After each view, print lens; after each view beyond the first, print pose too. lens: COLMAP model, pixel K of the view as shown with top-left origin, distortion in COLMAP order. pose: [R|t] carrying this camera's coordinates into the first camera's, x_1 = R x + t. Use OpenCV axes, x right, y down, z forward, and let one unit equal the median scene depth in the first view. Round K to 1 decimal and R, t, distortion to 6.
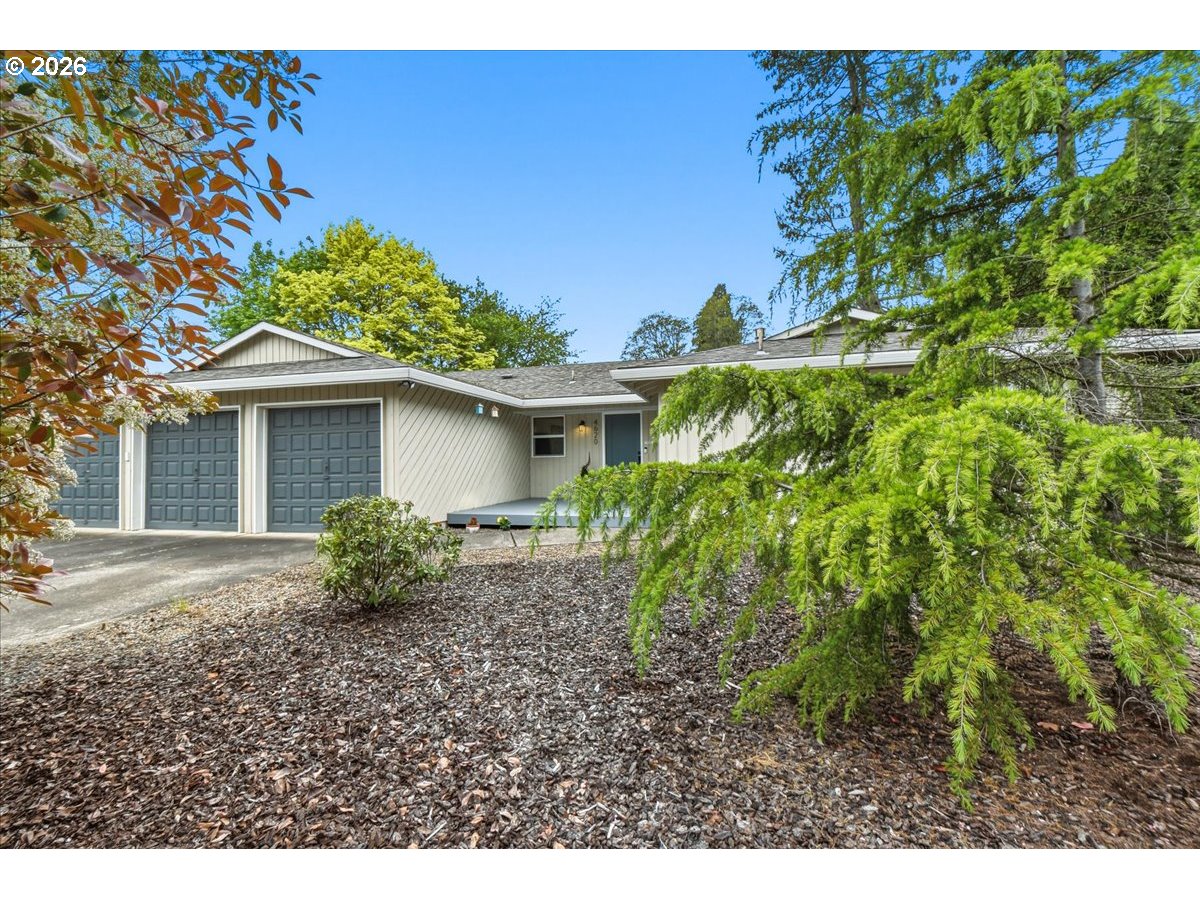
lens RADIAL K [[523.7, 0, 600.2], [0, 523.7, 441.4], [0, 0, 1]] dist [0.002969, -0.006707]
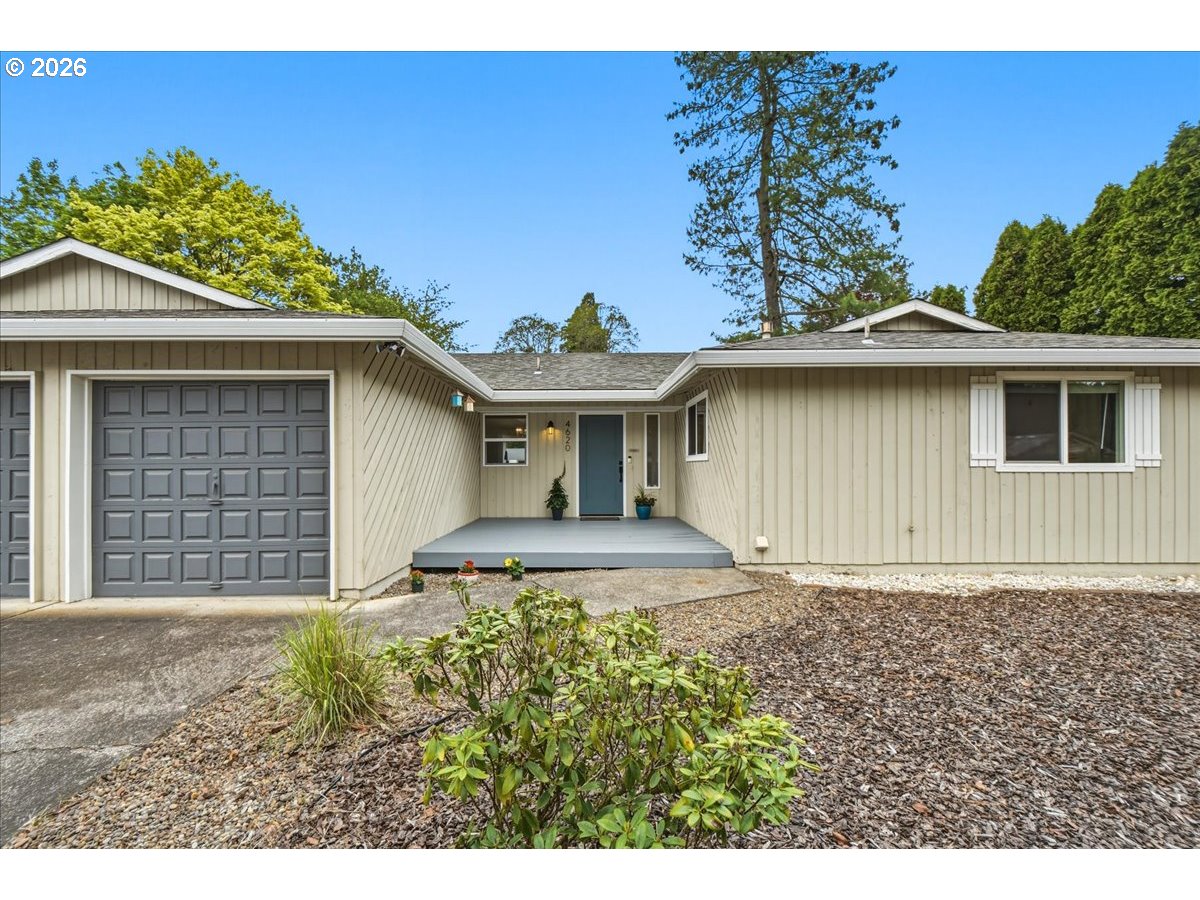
lens RADIAL K [[523.7, 0, 604.5], [0, 523.7, 456.5], [0, 0, 1]] dist [0.002969, -0.006707]
pose [[0.964963, 0.018058, 0.261765, -0.080277], [-0.023391, 0.999577, 0.017273, -0.000871], [-0.261343, -0.022791, 0.964977, 0.100553]]
